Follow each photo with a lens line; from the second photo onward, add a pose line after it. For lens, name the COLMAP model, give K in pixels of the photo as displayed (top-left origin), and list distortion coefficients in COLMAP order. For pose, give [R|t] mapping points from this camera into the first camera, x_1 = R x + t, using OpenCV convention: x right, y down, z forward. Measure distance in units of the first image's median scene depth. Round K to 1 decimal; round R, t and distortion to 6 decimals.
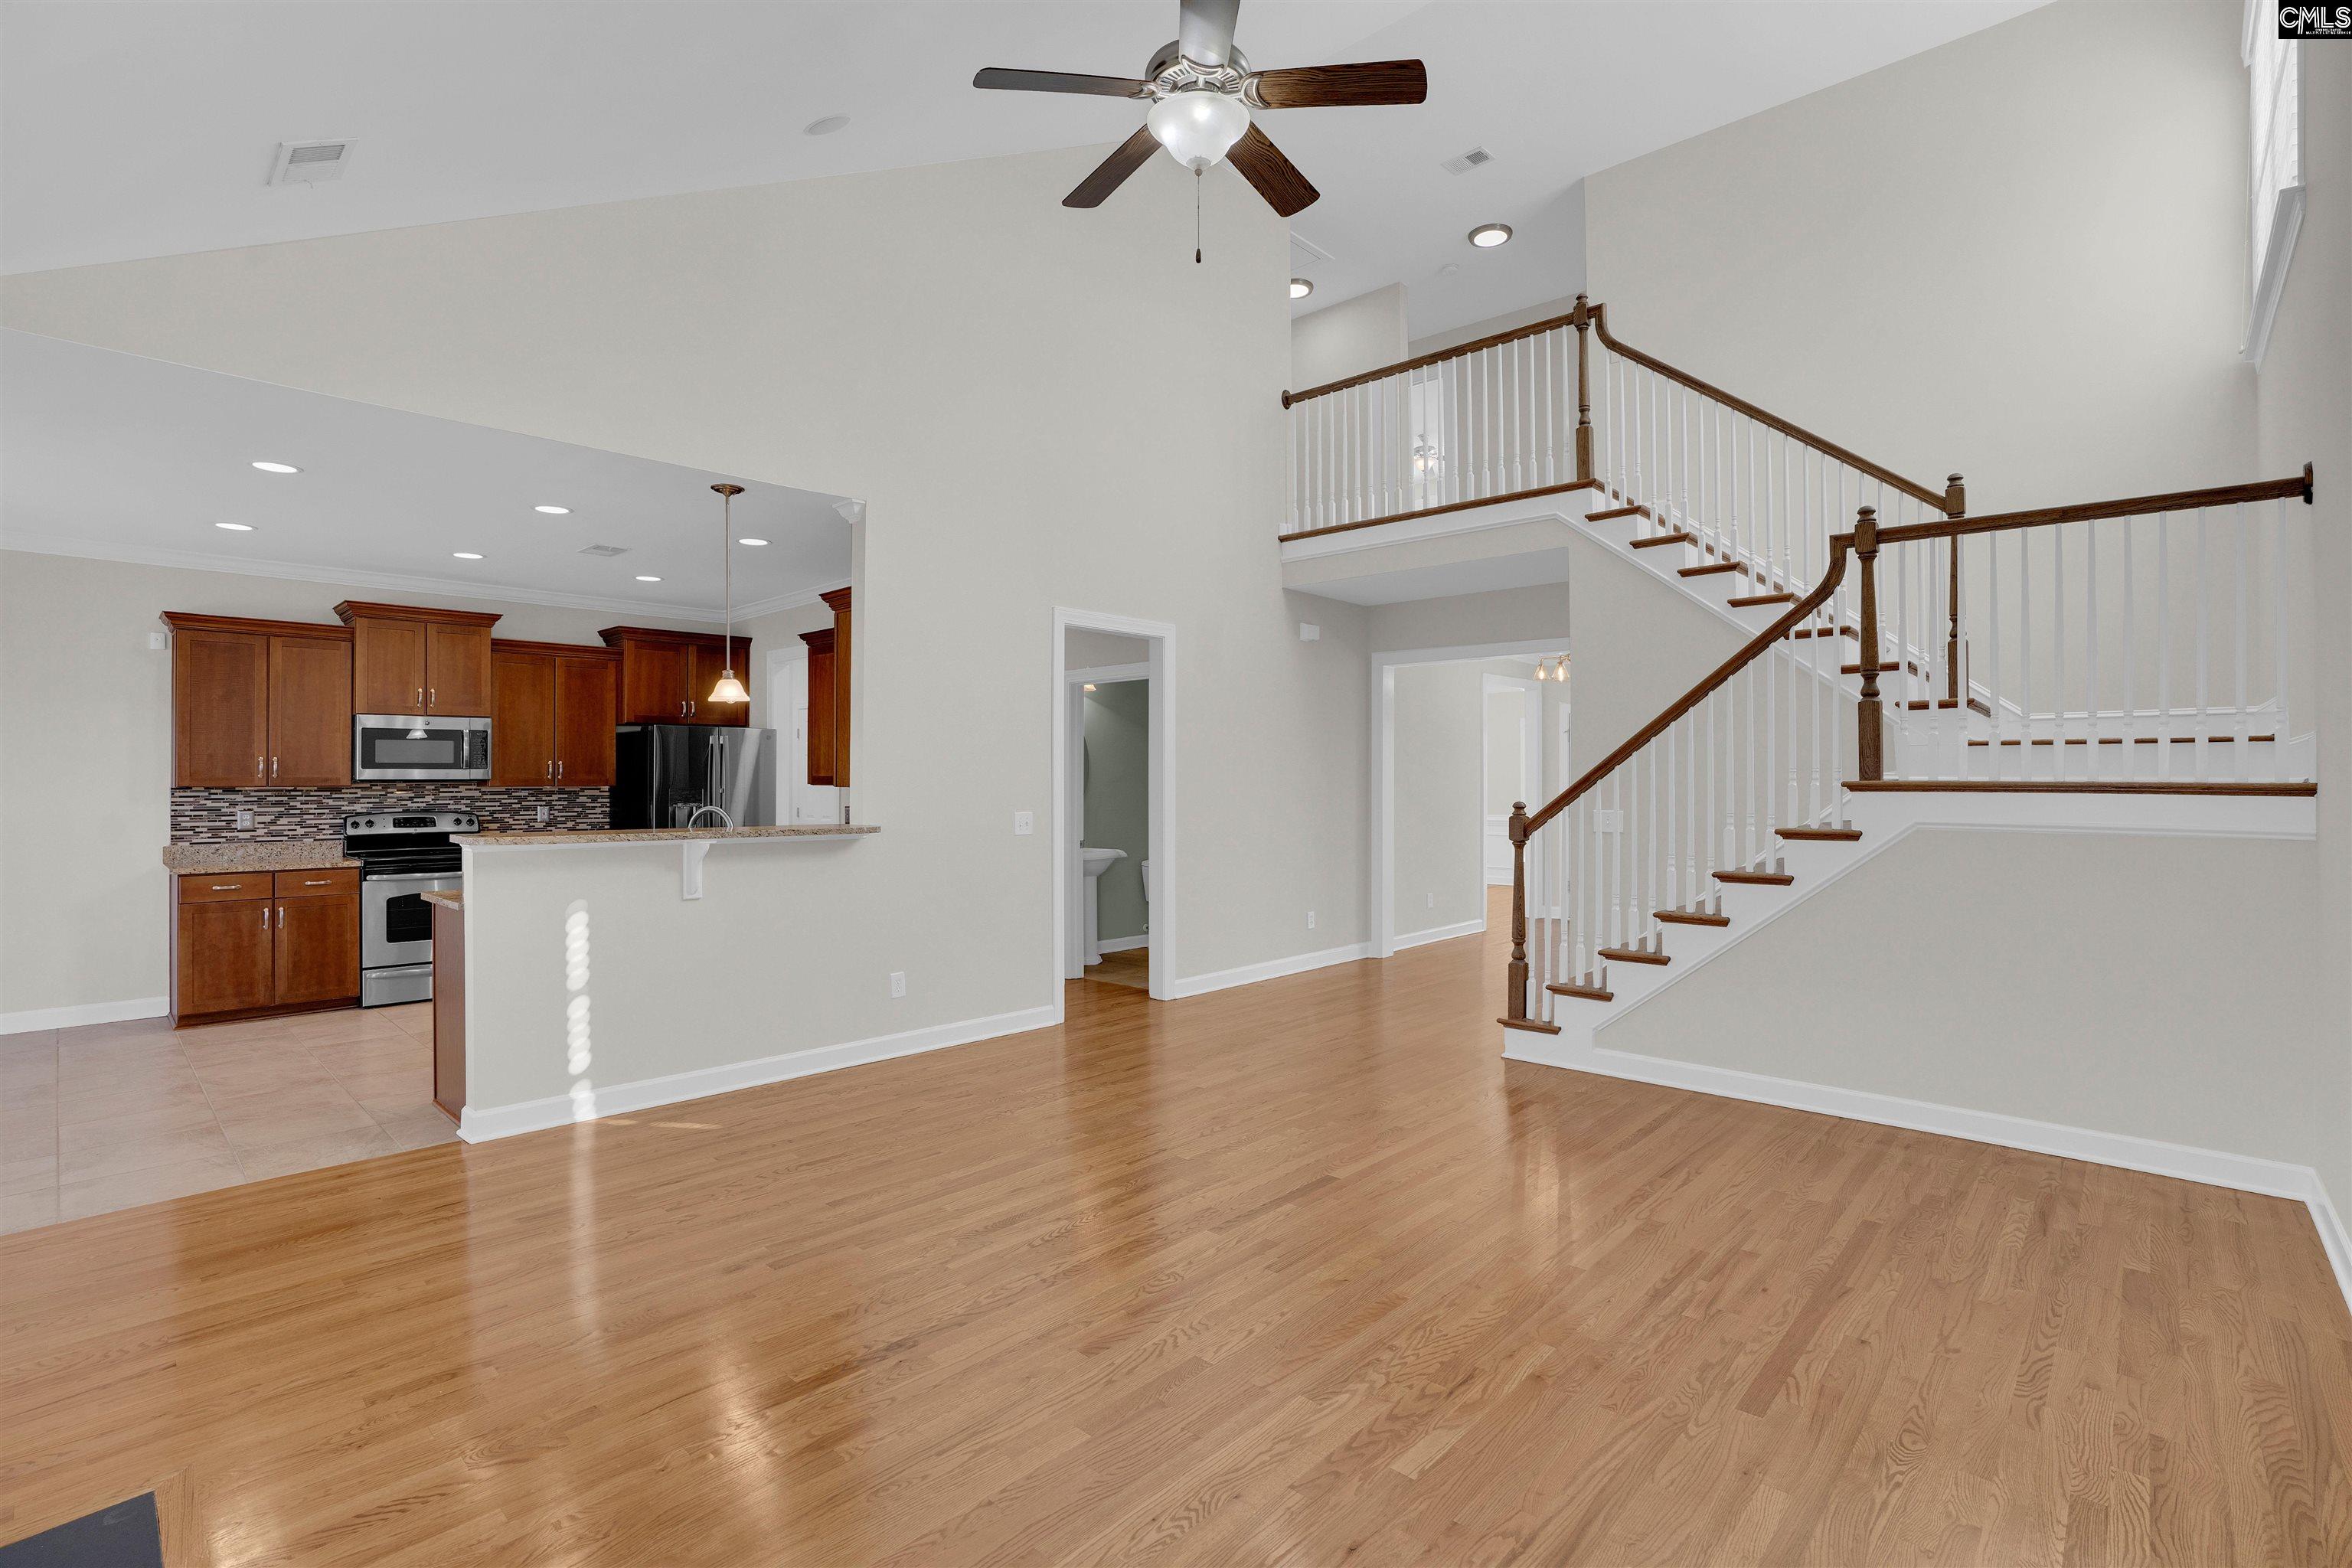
lens RADIAL K [[1086.0, 0, 1192.8], [0, 1086.0, 768.7], [0, 0, 1]] dist [-0.061235, 0.019970]
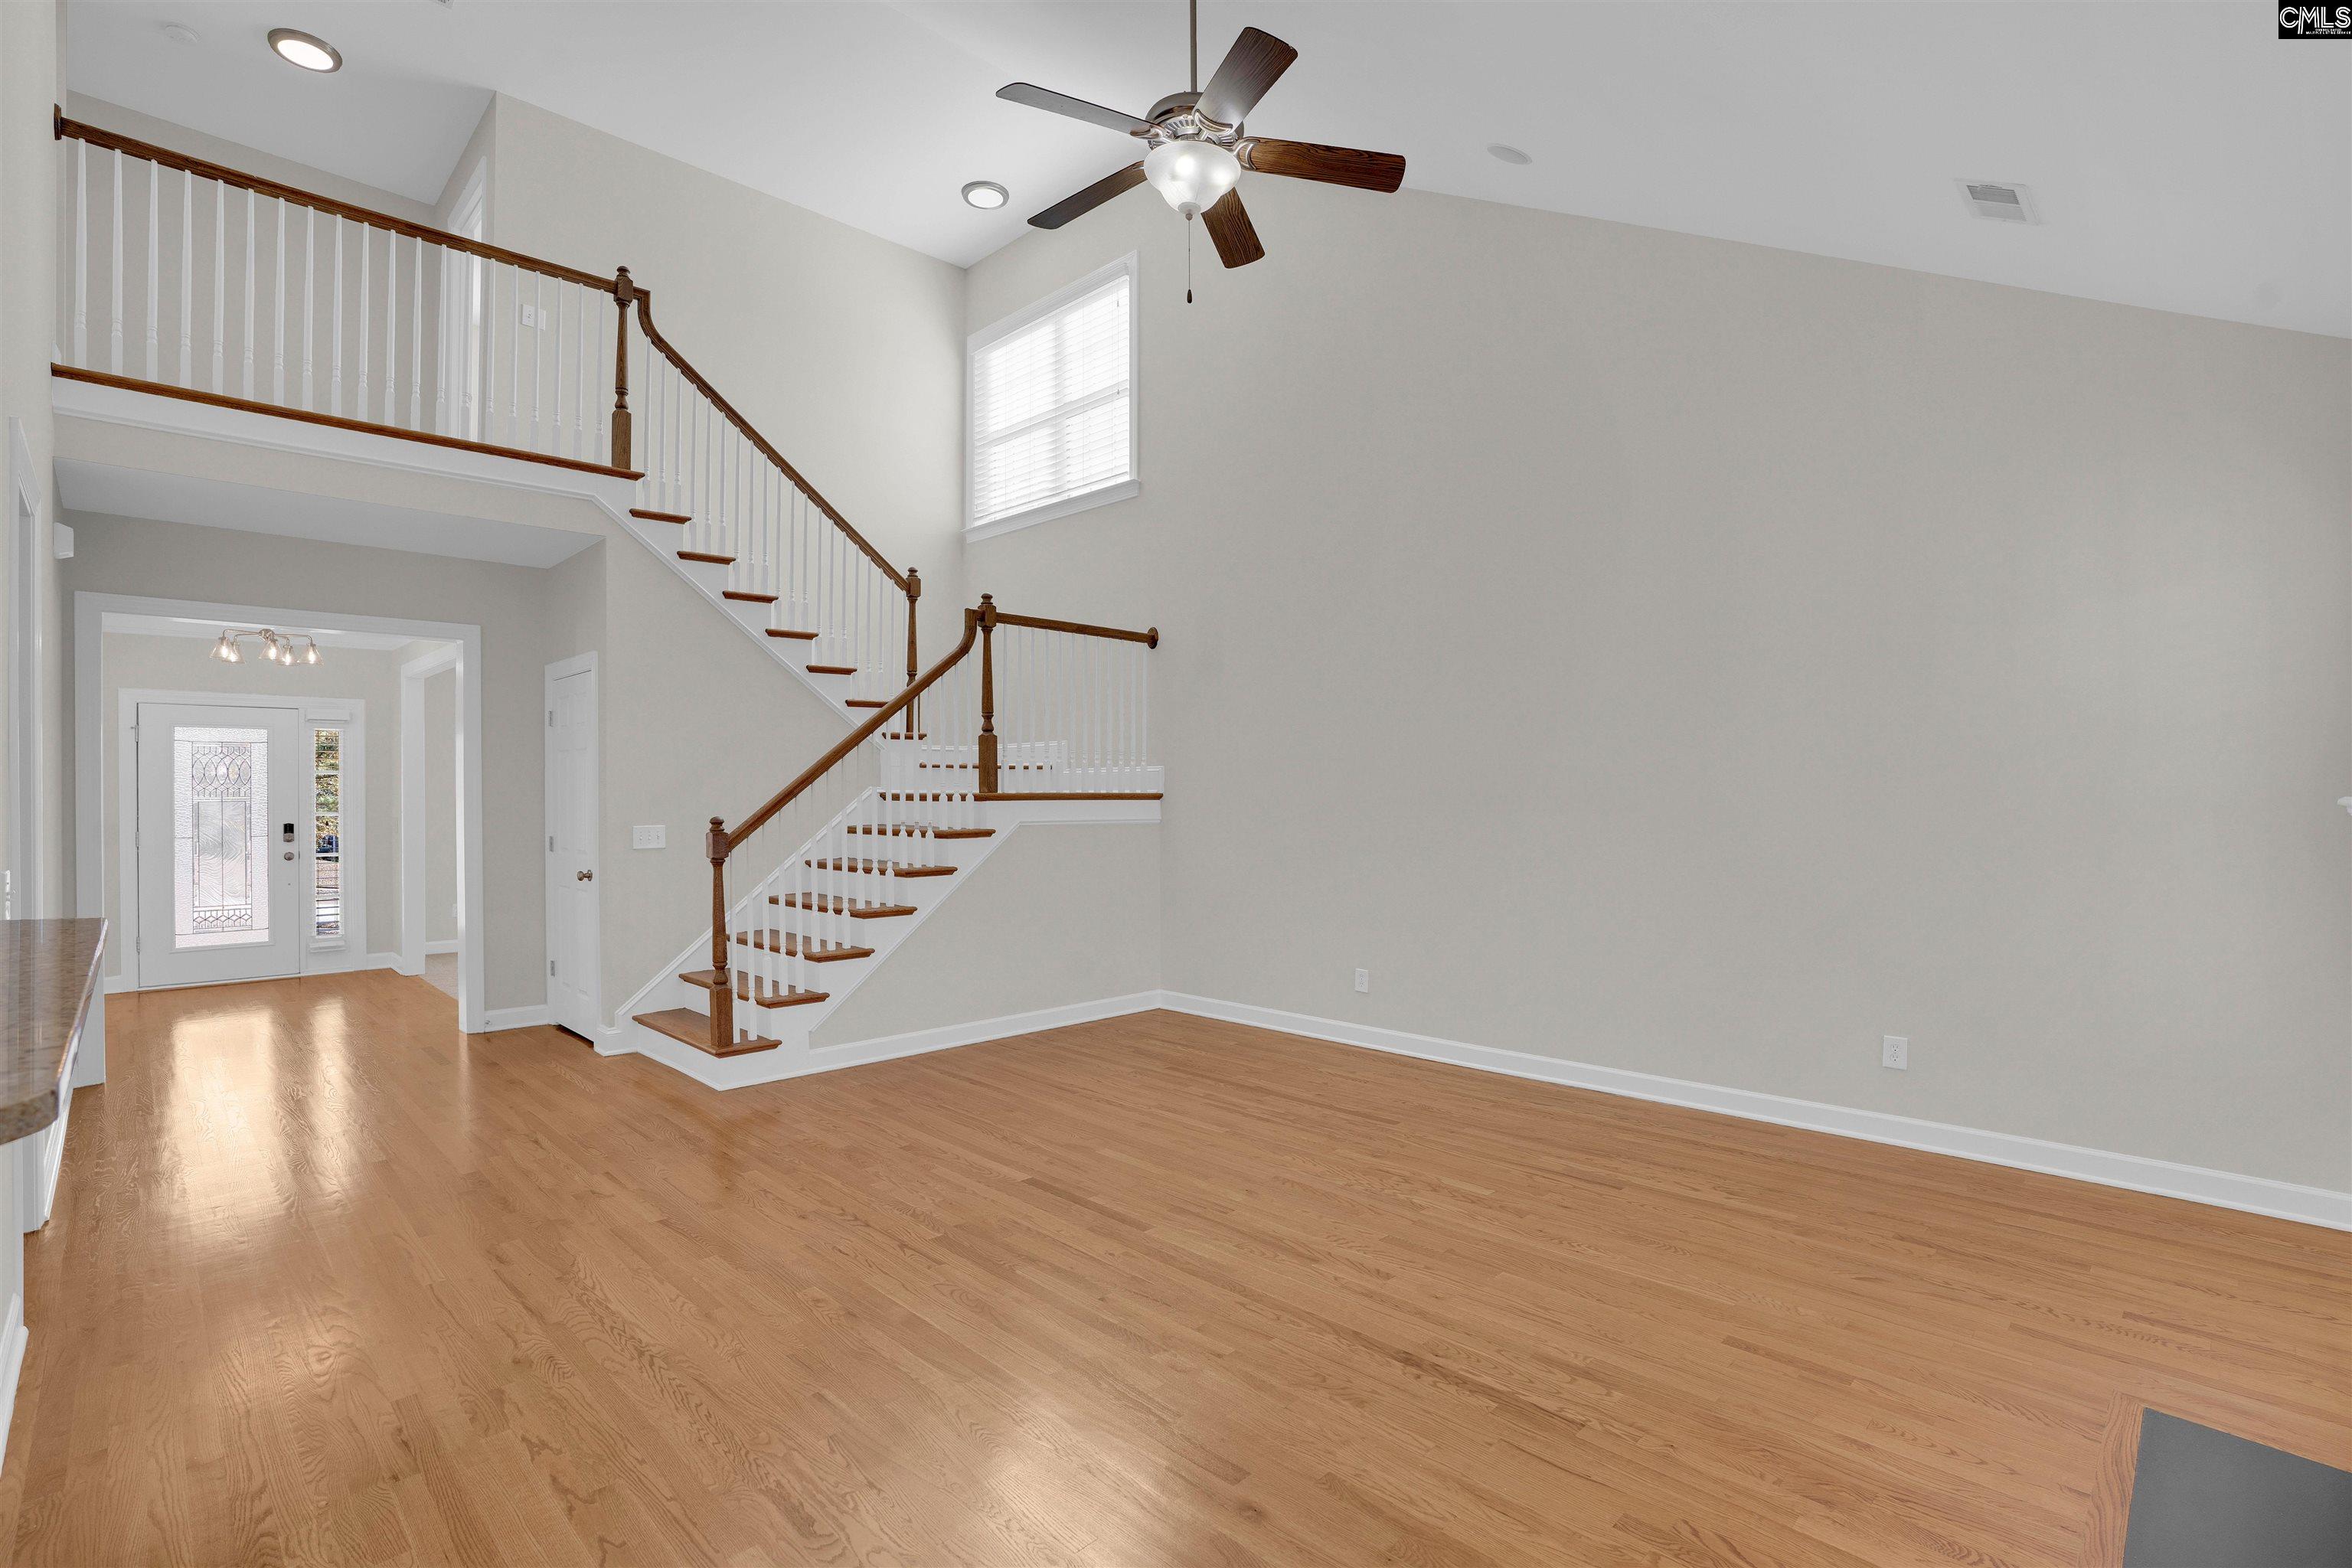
lens RADIAL K [[1086.0, 0, 1173.5], [0, 1086.0, 790.7], [0, 0, 1]] dist [-0.061235, 0.019970]
pose [[0.049166, -0.001966, 0.998789, -0.763222], [-0.005429, 0.999983, 0.002236, 0.003956], [-0.998776, -0.005533, 0.049155, 0.697143]]
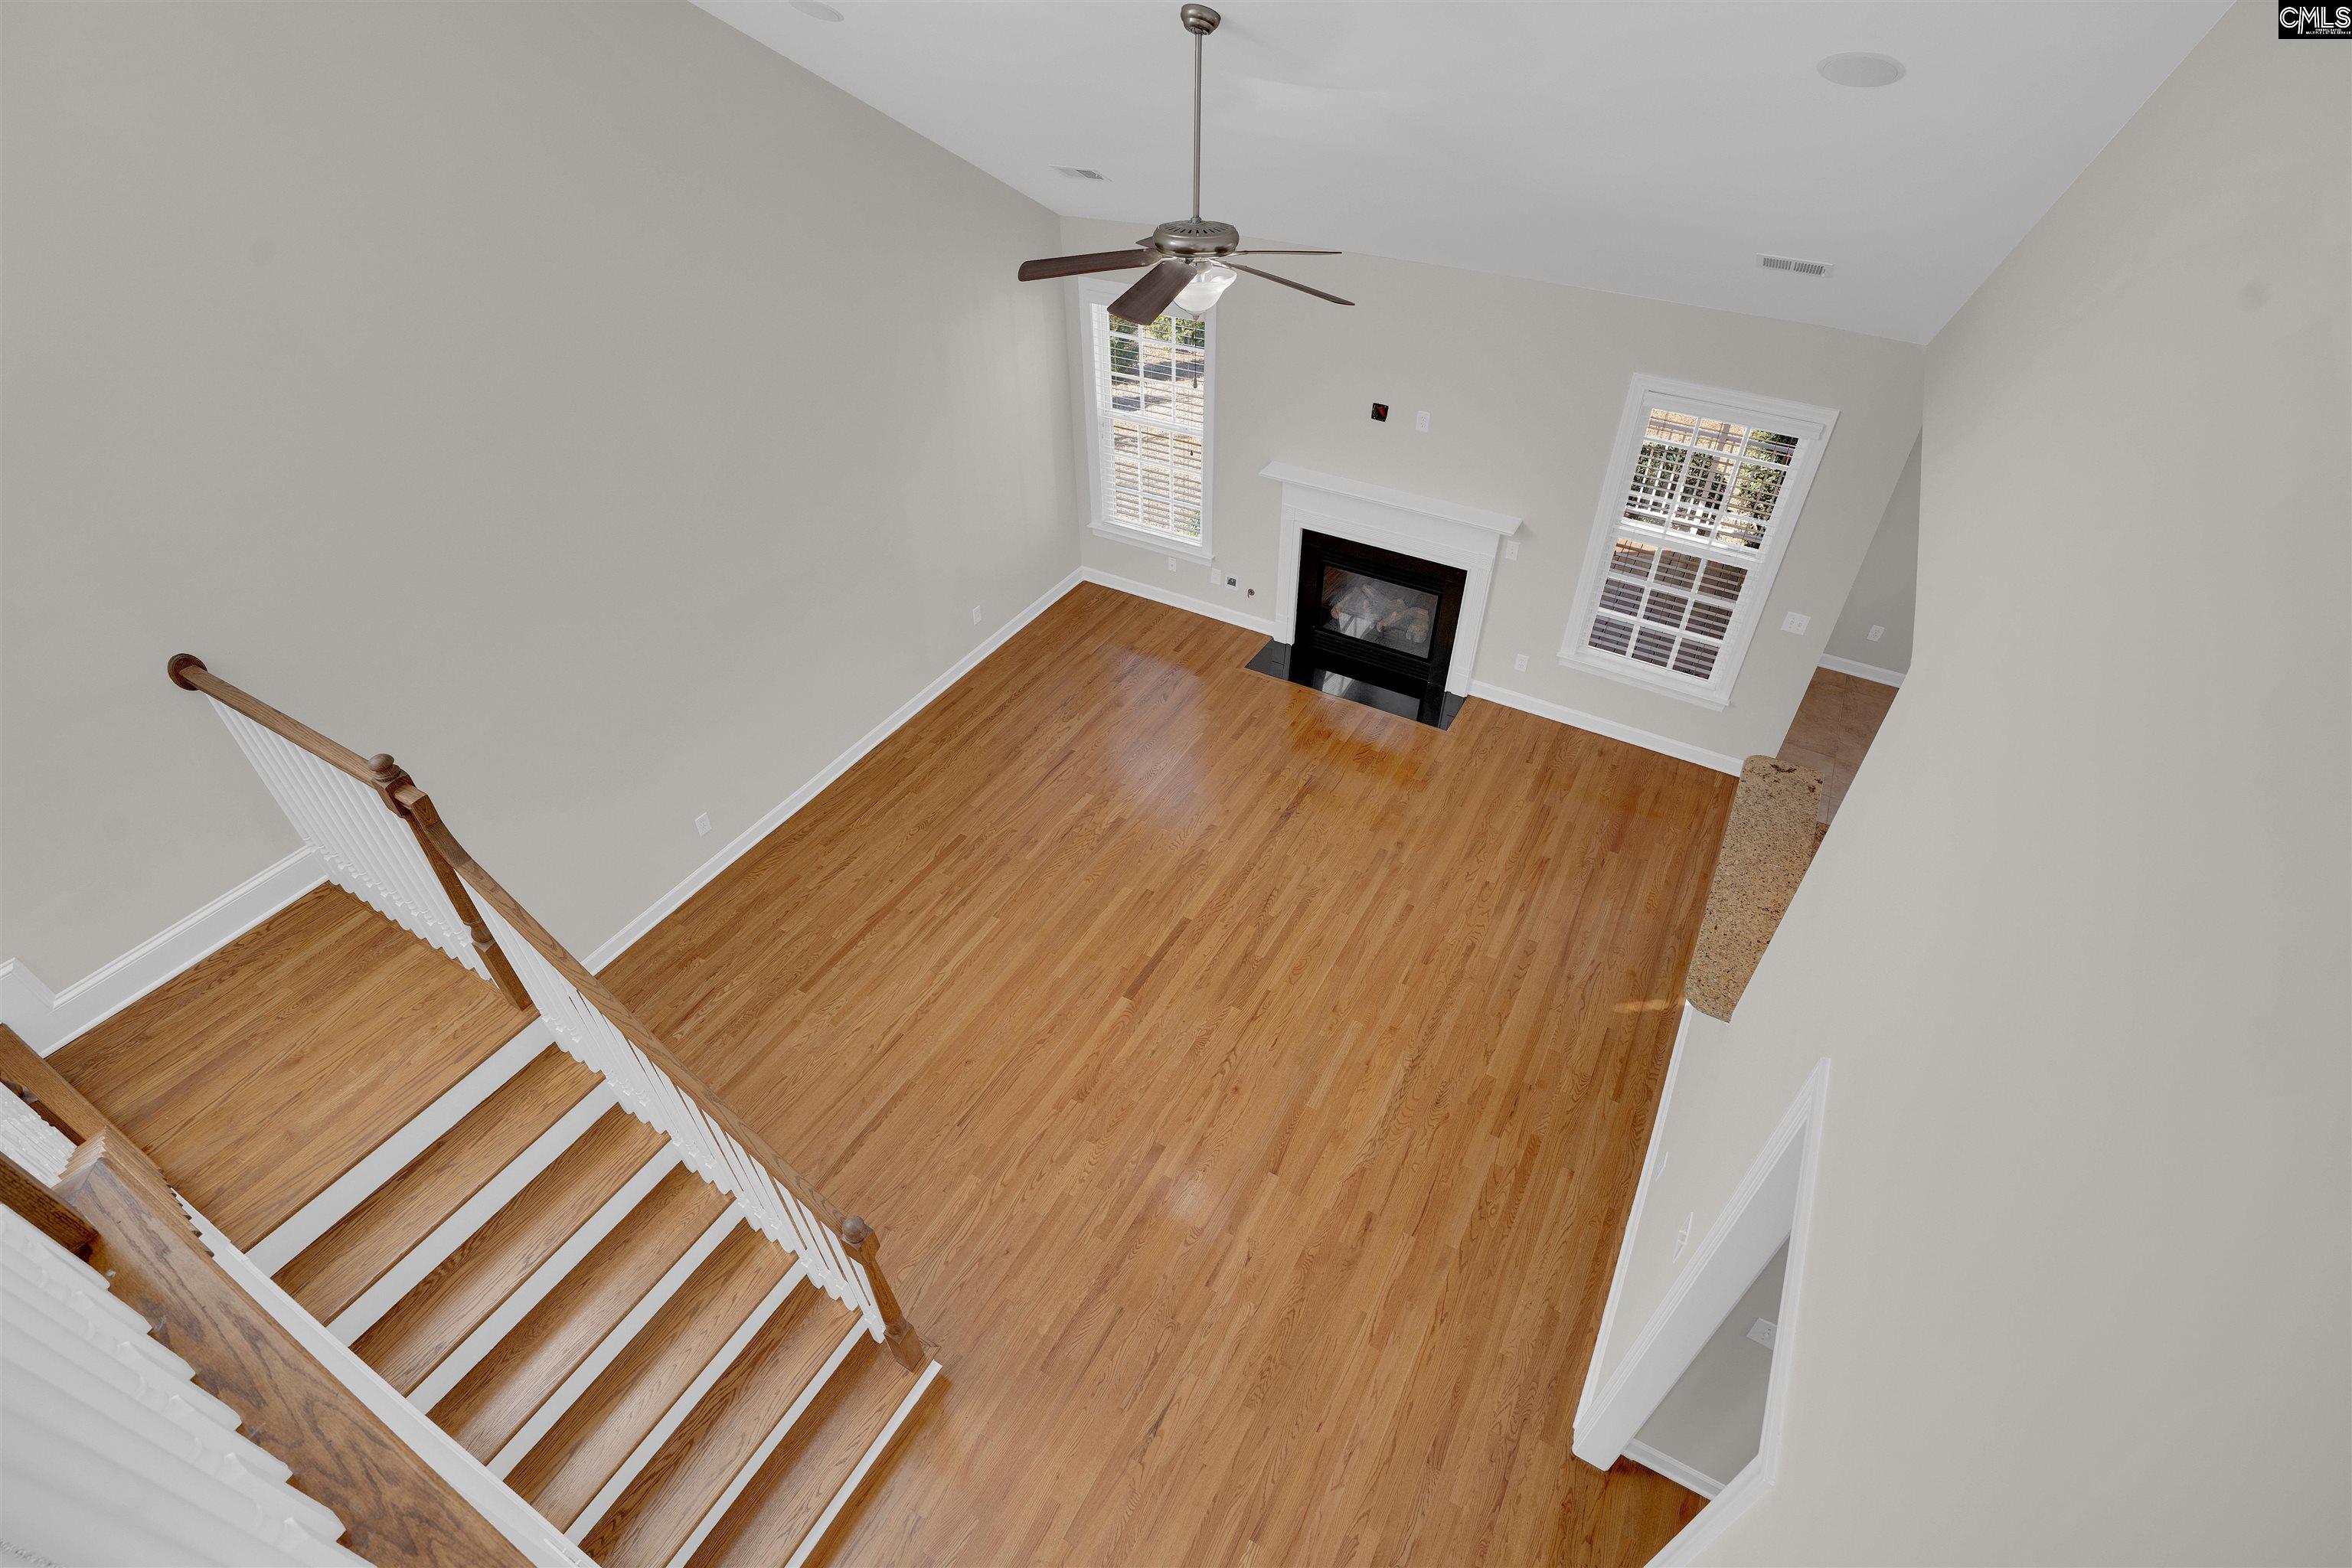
lens RADIAL K [[1086.0, 0, 1172.6], [0, 1086.0, 784.0], [0, 0, 1]] dist [-0.061235, 0.019970]
pose [[-0.976264, 0.140048, -0.165213, 0.236841], [0.001565, 0.767353, 0.641223, -0.691144], [0.216579, 0.625744, -0.749358, 1.673518]]
